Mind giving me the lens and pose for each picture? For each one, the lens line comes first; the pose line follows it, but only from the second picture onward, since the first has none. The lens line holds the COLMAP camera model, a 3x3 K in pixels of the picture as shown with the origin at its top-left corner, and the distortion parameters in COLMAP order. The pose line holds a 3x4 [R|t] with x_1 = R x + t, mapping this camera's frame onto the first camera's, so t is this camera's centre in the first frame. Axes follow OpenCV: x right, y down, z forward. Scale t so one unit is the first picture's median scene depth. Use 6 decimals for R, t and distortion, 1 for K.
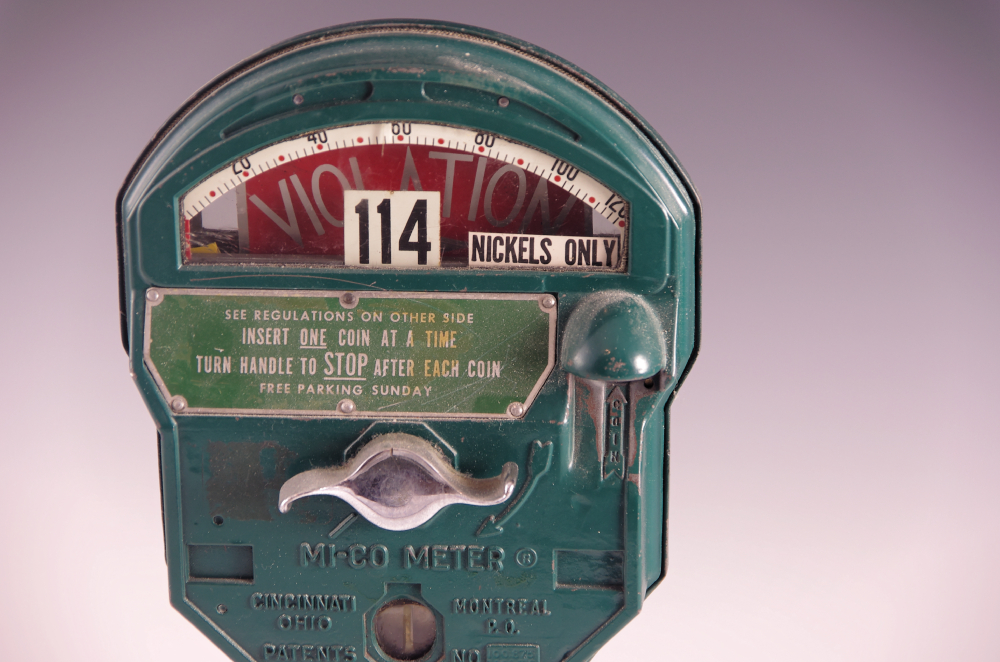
lens RADIAL K [[3163.6, 0, 500.0], [0, 3163.6, 331.0], [0, 0, 1]] dist [-0.325345, -0.437561]
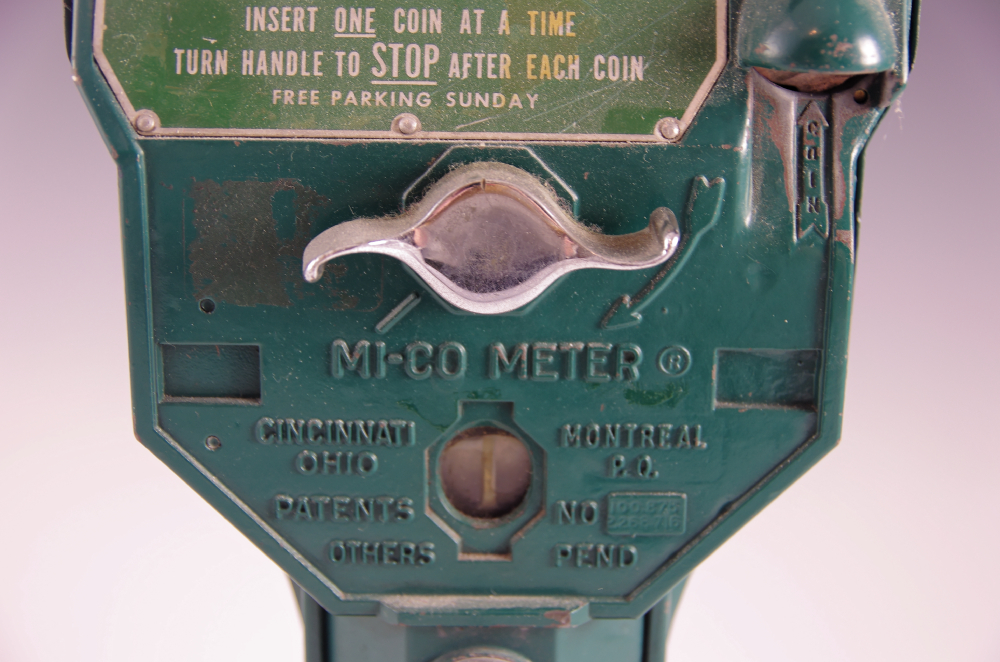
lens RADIAL K [[2001.6, 0, 502.3], [0, 2001.6, 346.3], [0, 0, 1]] dist [-0.182516, -0.146192]
pose [[0.998518, -0.001523, 0.054400, -0.051172], [0.000916, 0.999937, 0.011186, 0.064544], [-0.054414, -0.011120, 0.998457, 0.588188]]
